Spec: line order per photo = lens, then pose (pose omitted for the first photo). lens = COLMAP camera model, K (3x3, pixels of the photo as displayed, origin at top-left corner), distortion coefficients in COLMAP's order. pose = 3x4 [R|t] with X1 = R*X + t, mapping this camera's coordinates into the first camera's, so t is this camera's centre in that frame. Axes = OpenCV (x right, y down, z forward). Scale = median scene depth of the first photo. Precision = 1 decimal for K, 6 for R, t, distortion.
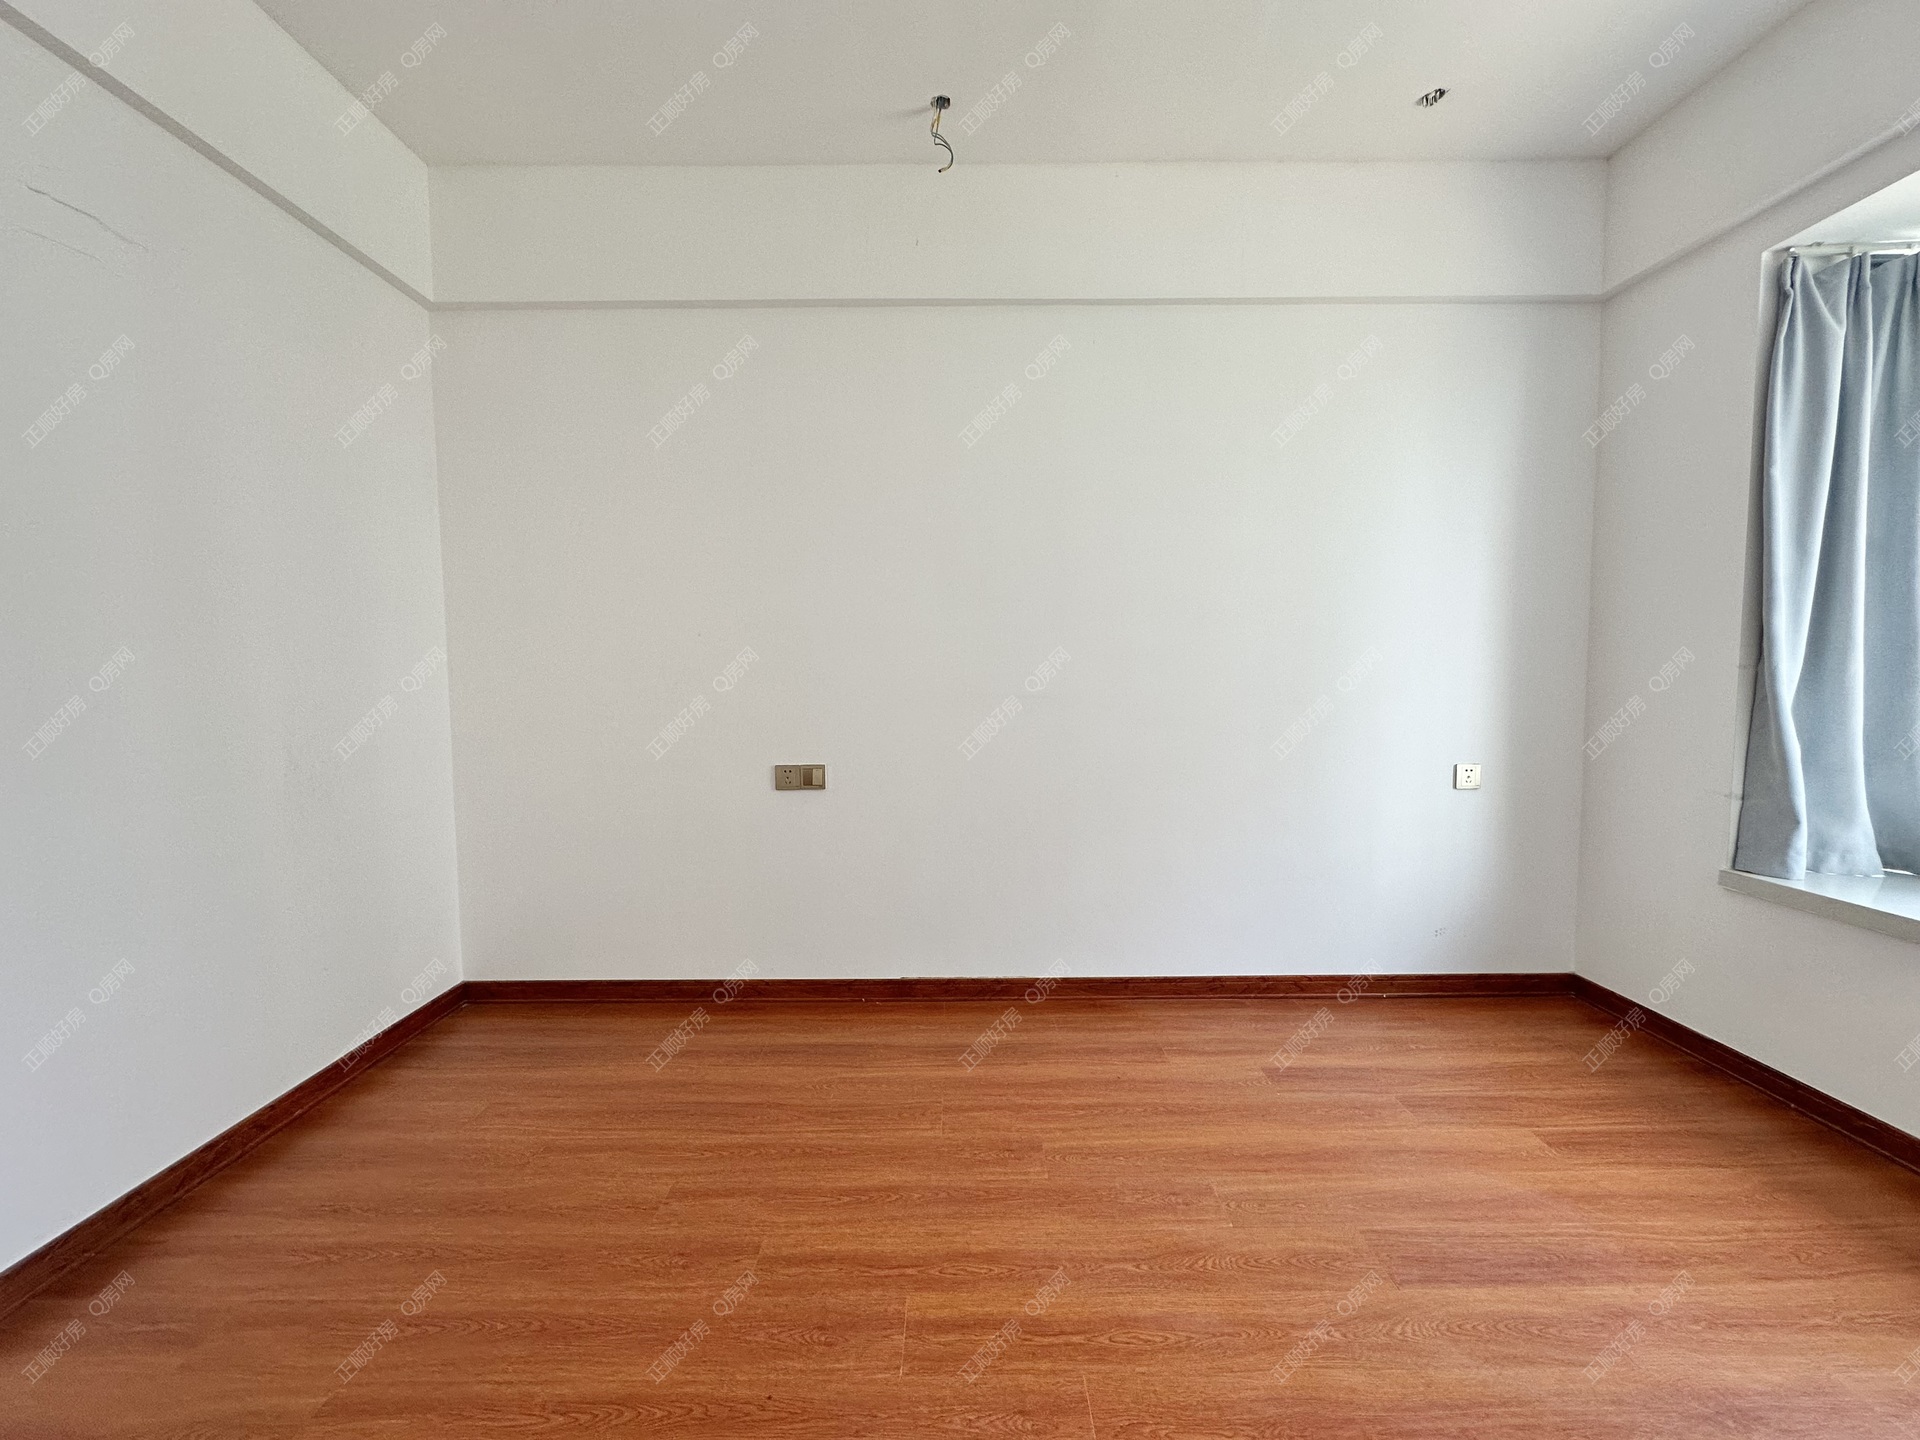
lens RADIAL K [[765.8, 0, 957.7], [0, 765.8, 721.1], [0, 0, 1]] dist [-0.001300, -0.000167]
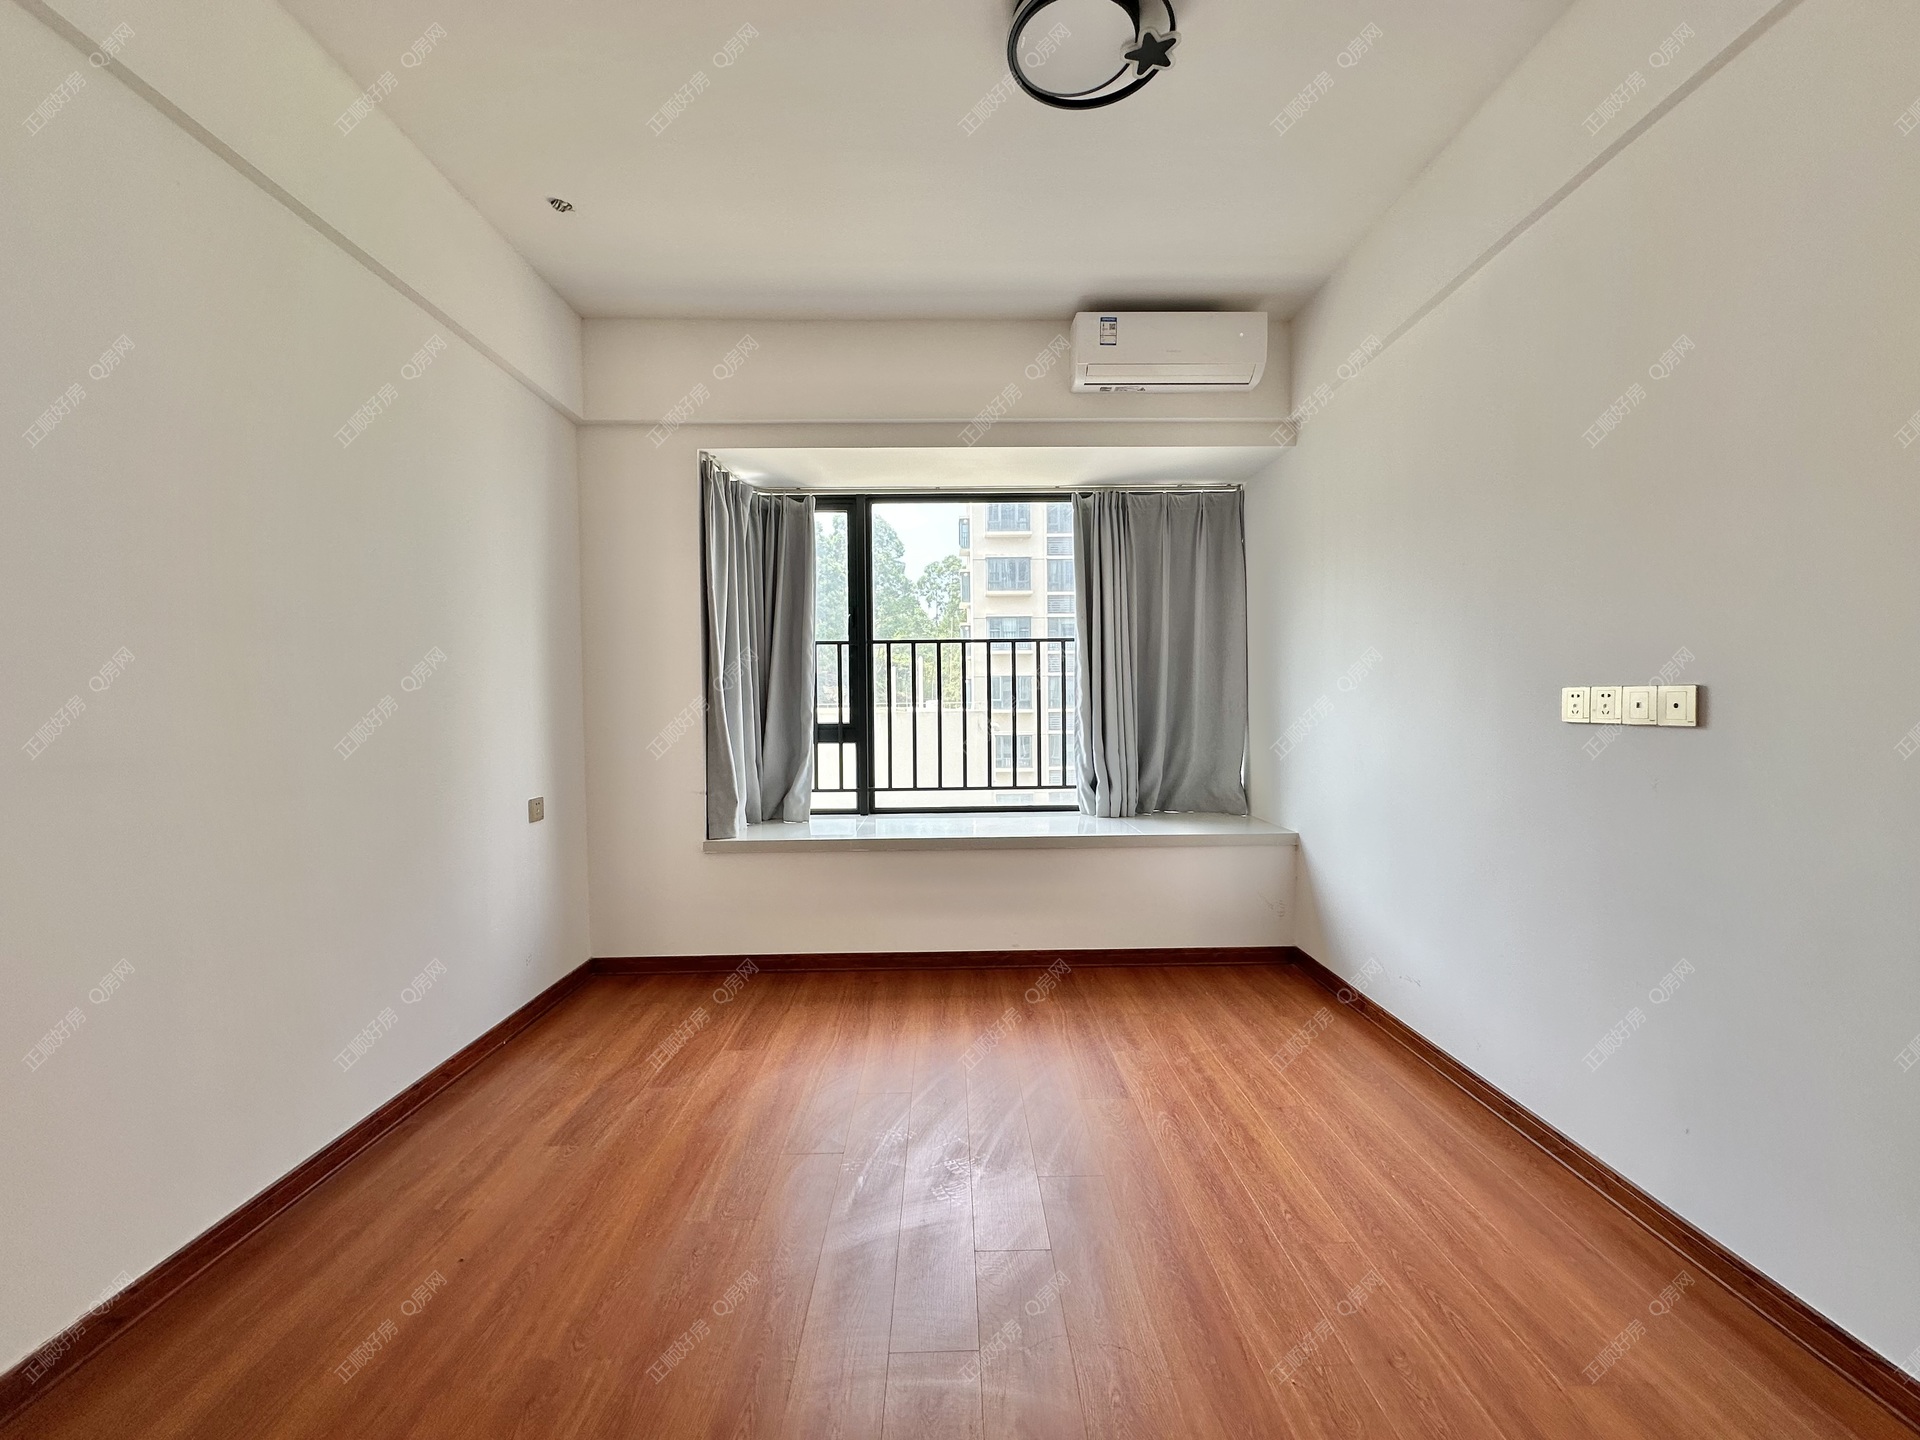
lens RADIAL K [[765.8, 0, 957.7], [0, 765.8, 721.1], [0, 0, 1]] dist [-0.001300, -0.000167]
pose [[-0.012669, -0.011501, 0.999854, -0.525155], [0.076987, 0.996954, 0.012443, -0.025211], [-0.996952, 0.077133, -0.011745, 0.489430]]
